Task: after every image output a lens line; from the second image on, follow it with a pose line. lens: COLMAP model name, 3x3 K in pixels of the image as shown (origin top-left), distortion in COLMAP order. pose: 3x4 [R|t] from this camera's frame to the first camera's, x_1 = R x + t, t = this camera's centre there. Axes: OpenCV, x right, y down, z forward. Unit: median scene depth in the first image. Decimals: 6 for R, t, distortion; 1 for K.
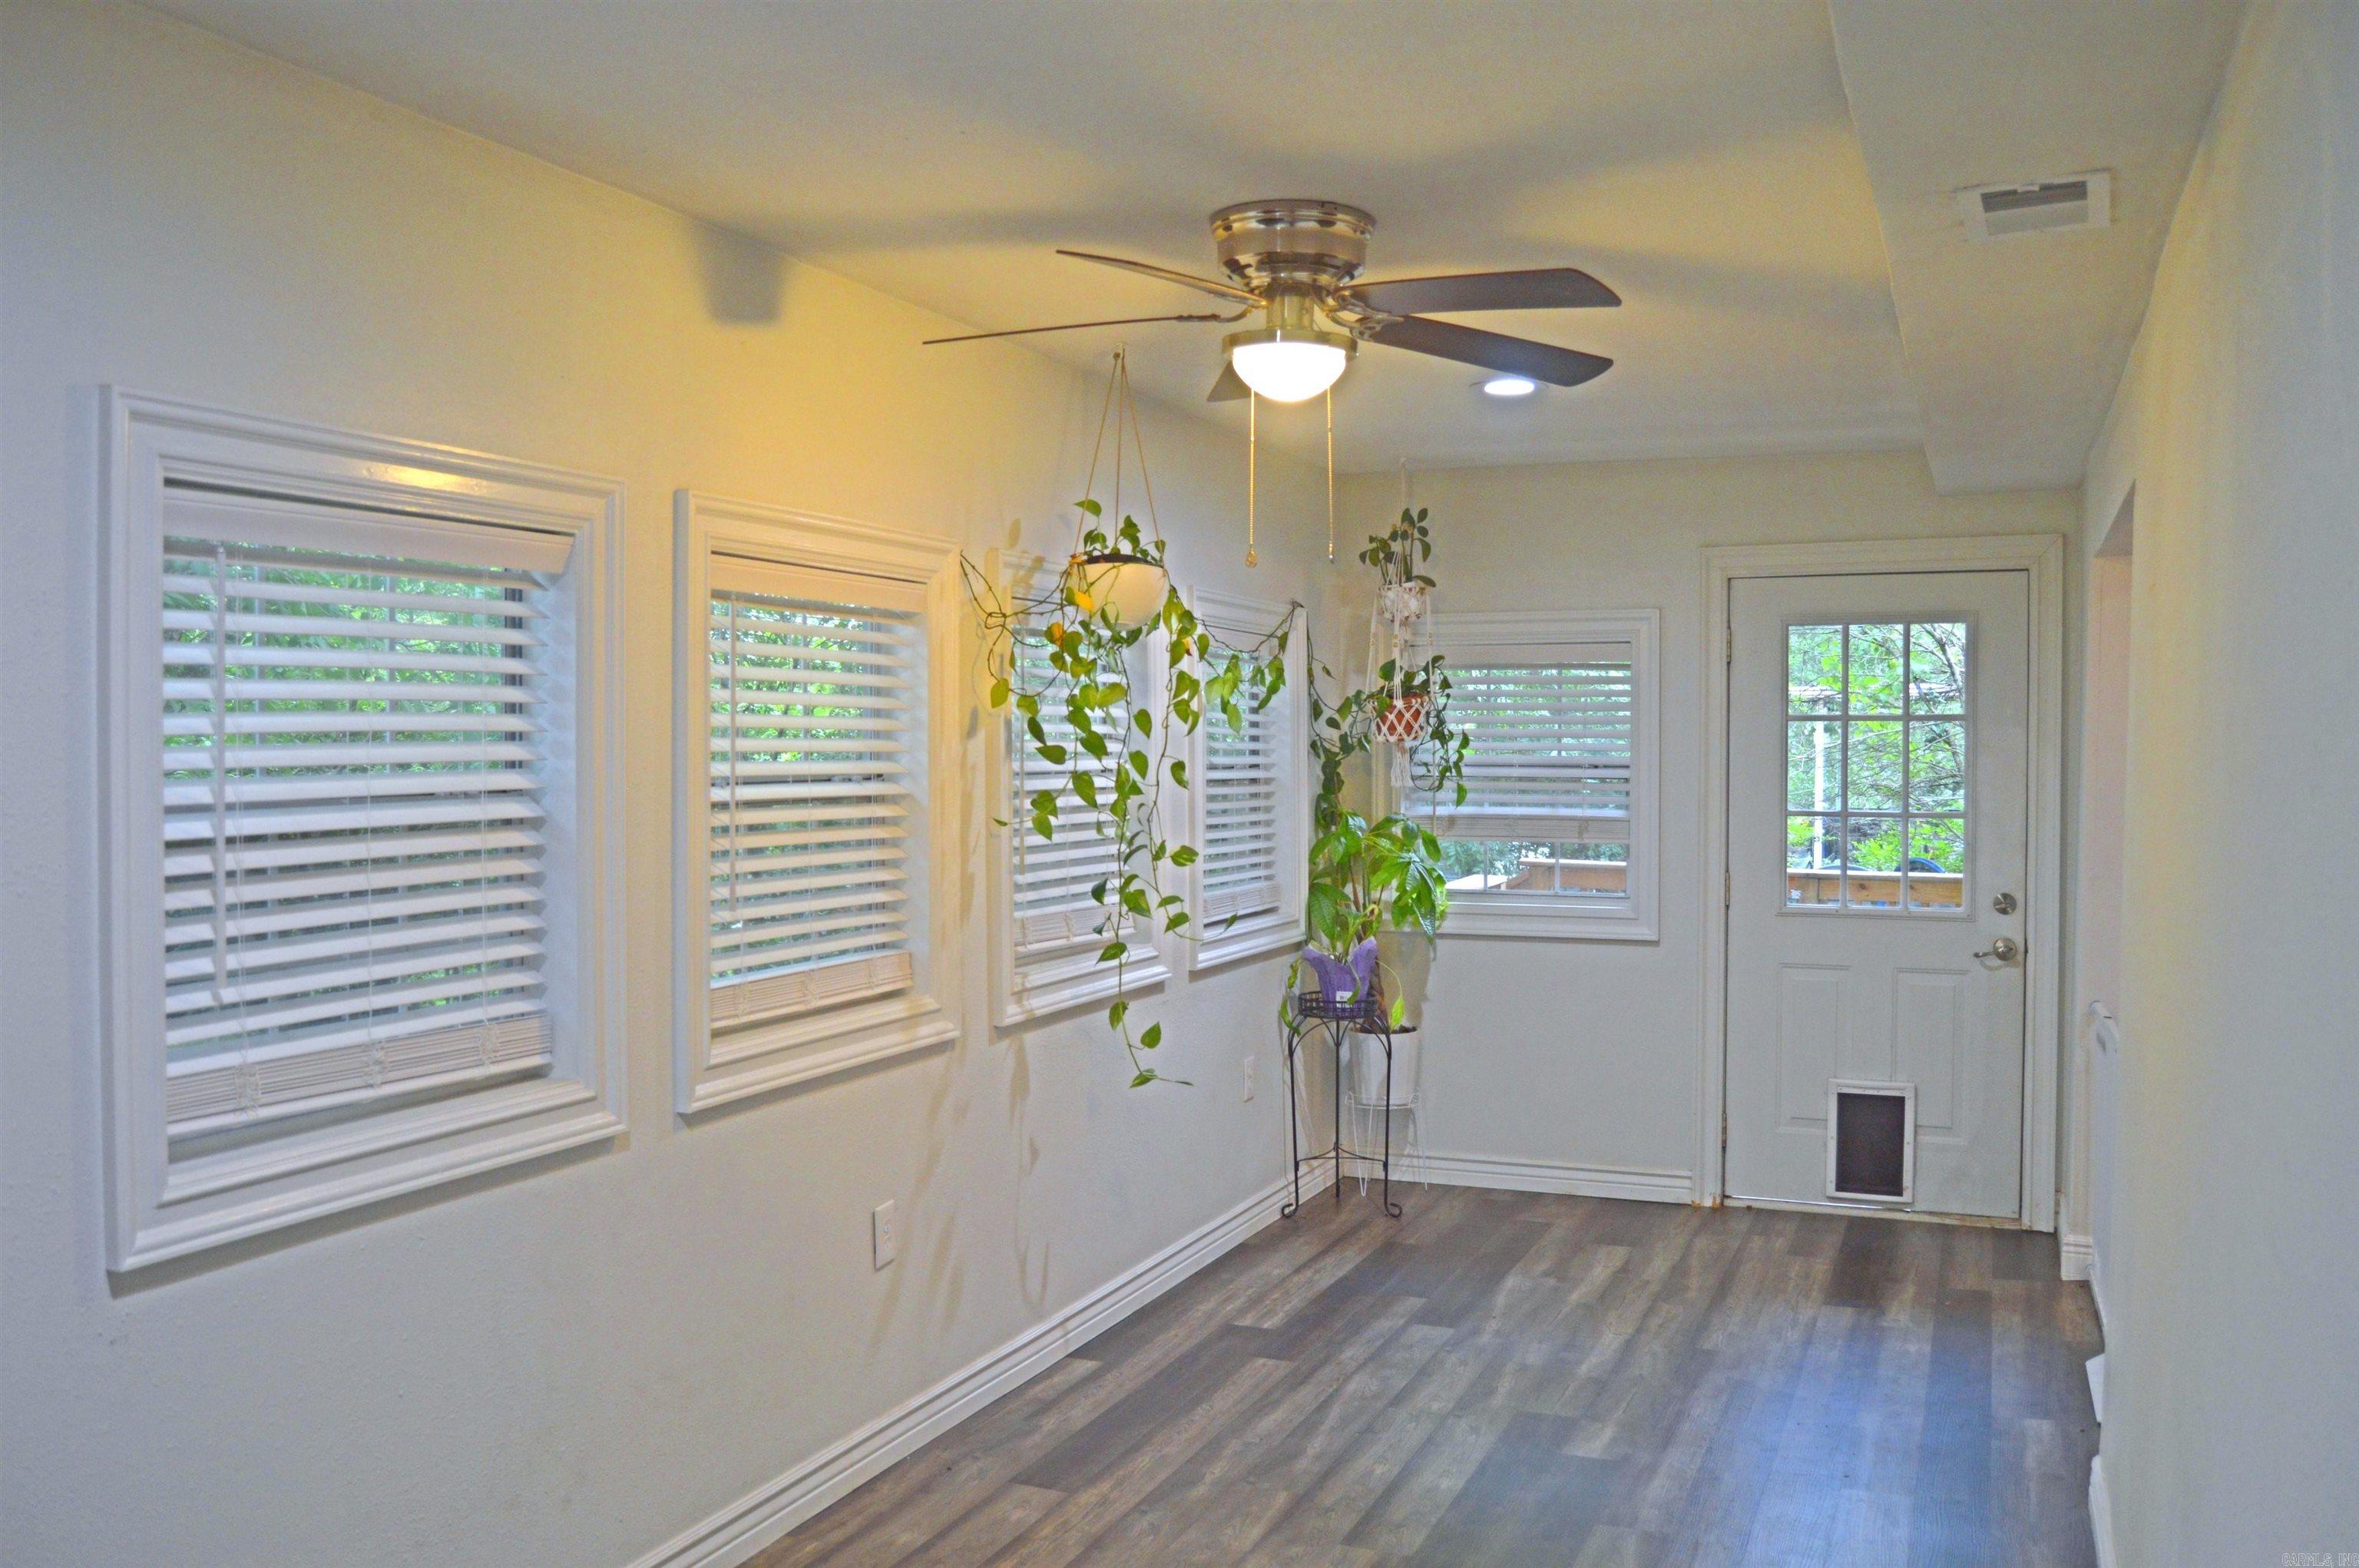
lens RADIAL K [[1967.3, 0, 1179.7], [0, 1967.3, 784.3], [0, 0, 1]] dist [-0.082191, 0.018321]
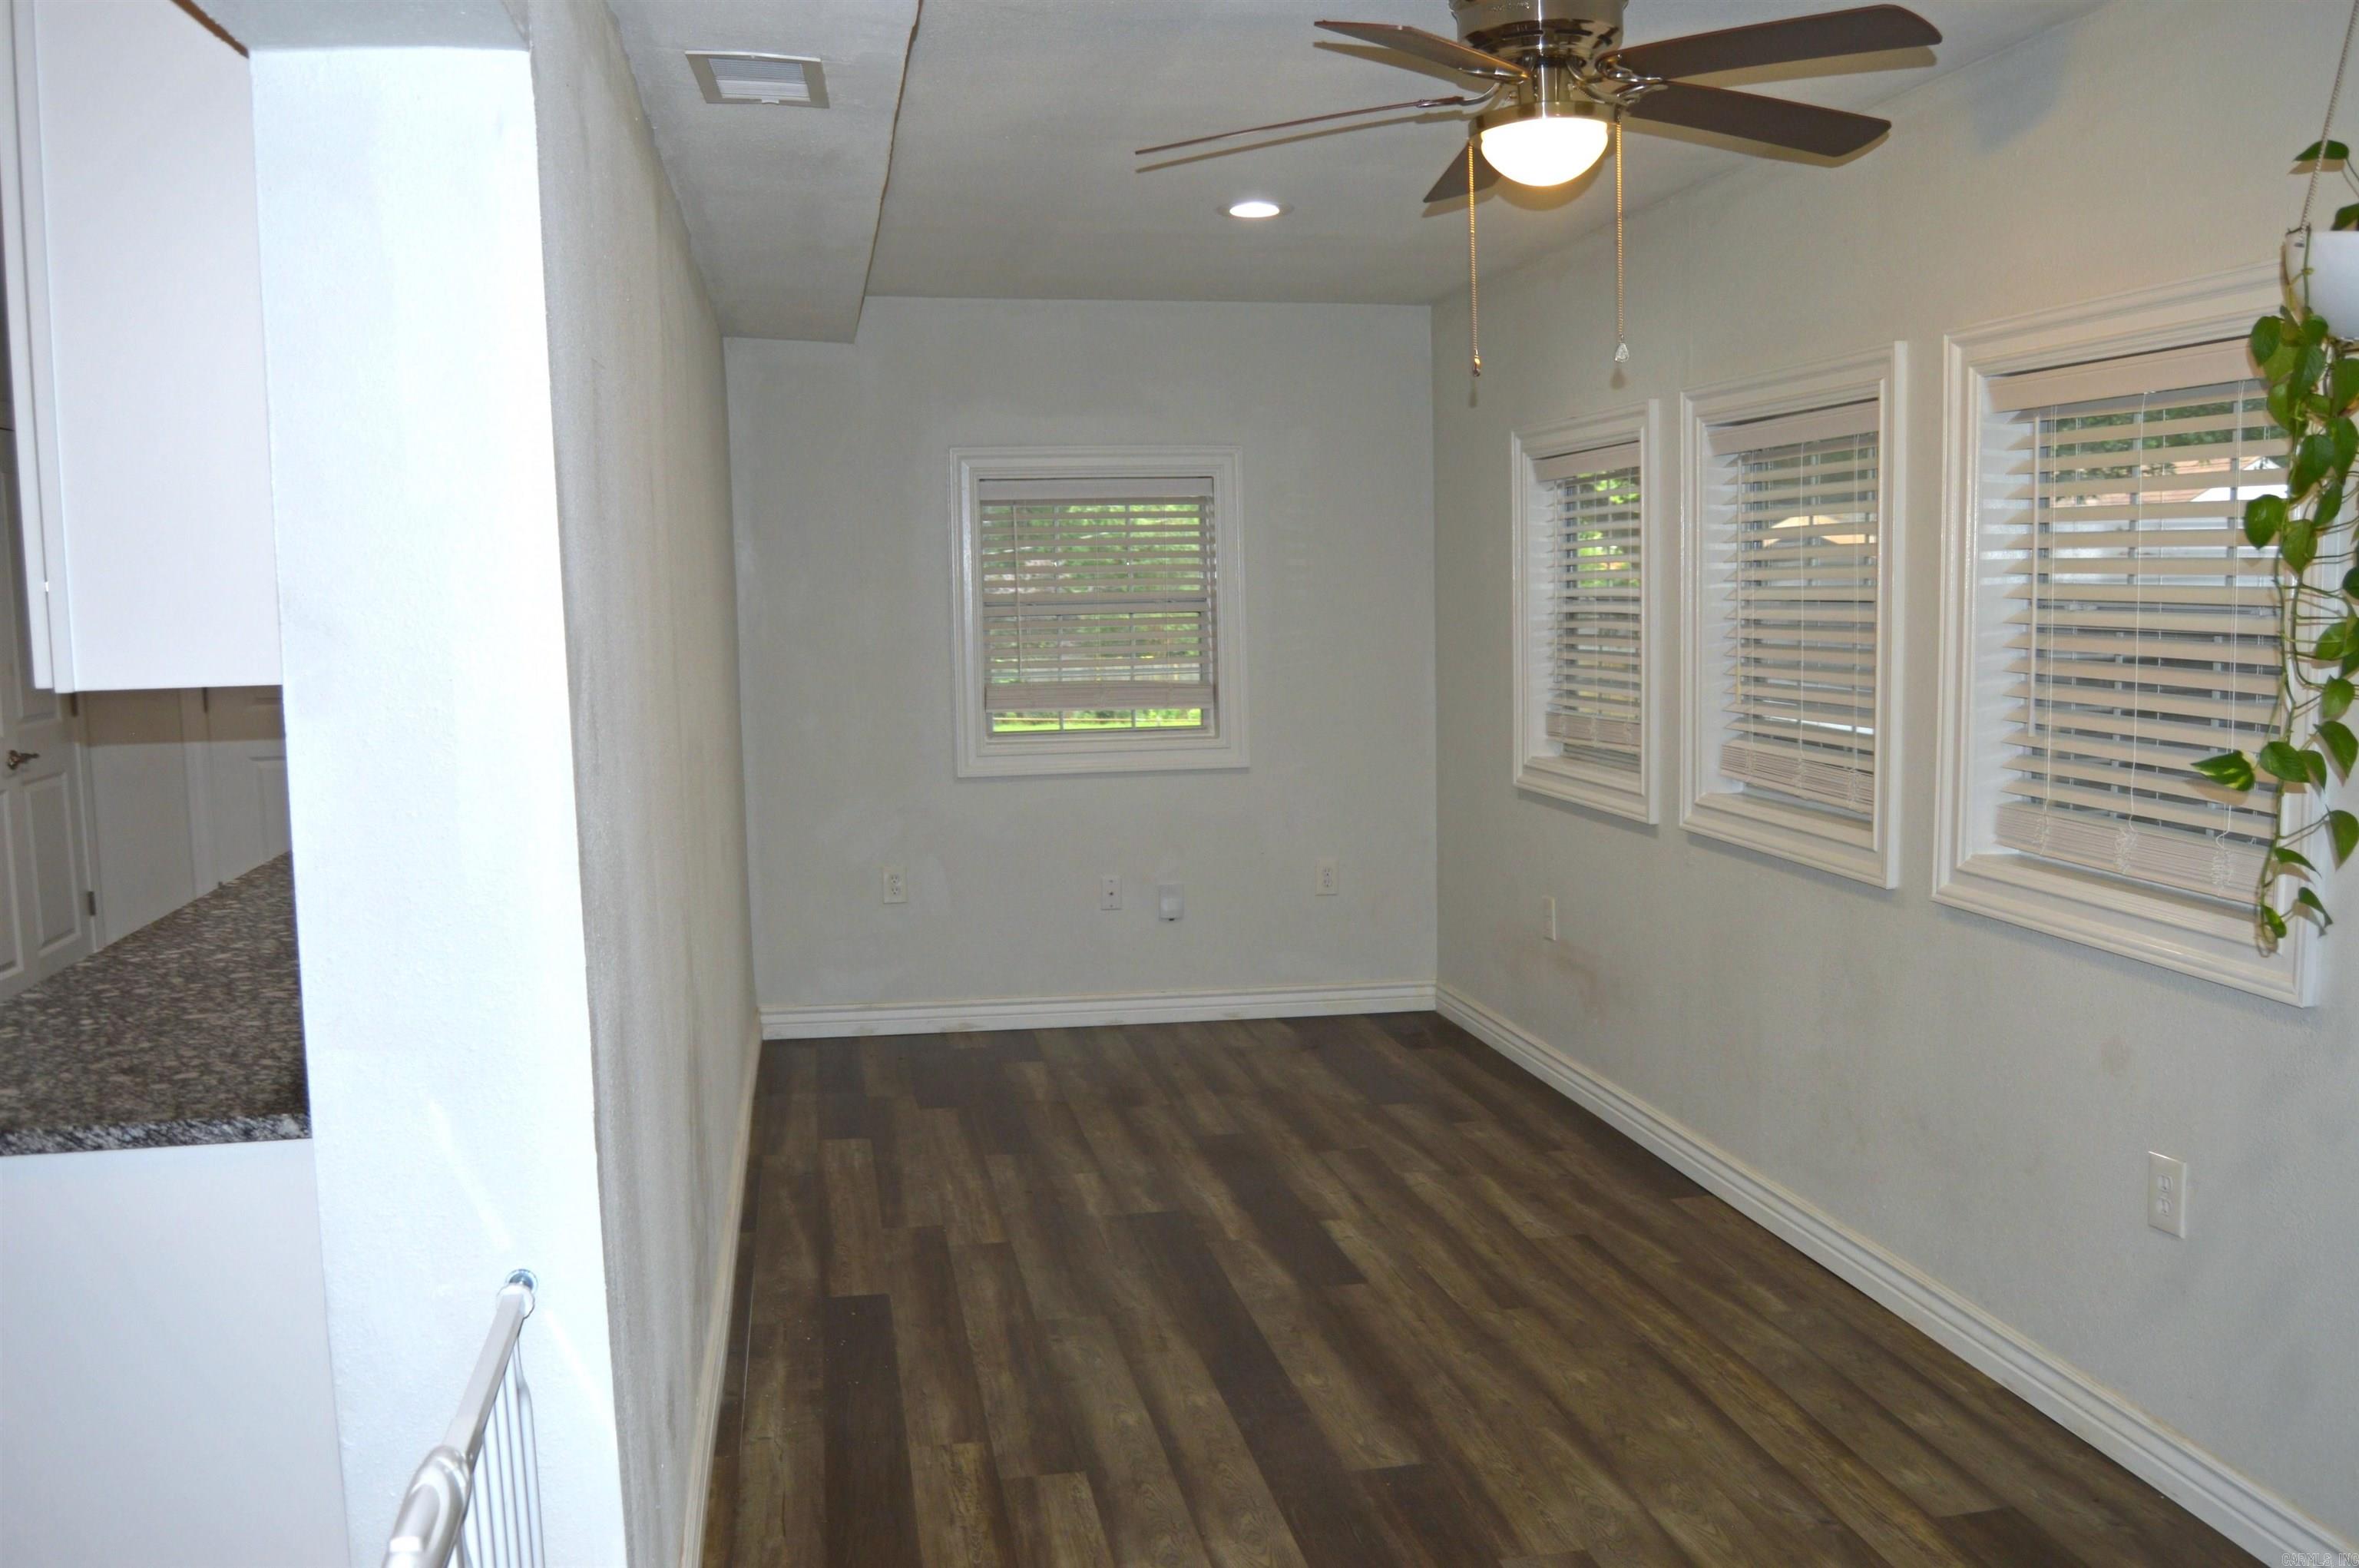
lens RADIAL K [[1967.3, 0, 1177.5], [0, 1967.3, 785.6], [0, 0, 1]] dist [-0.082191, 0.018321]
pose [[-0.836642, 0.072066, -0.542988, 0.627768], [0.003803, 0.992048, 0.125806, -0.034723], [0.547736, 0.103189, -0.830263, 1.497823]]
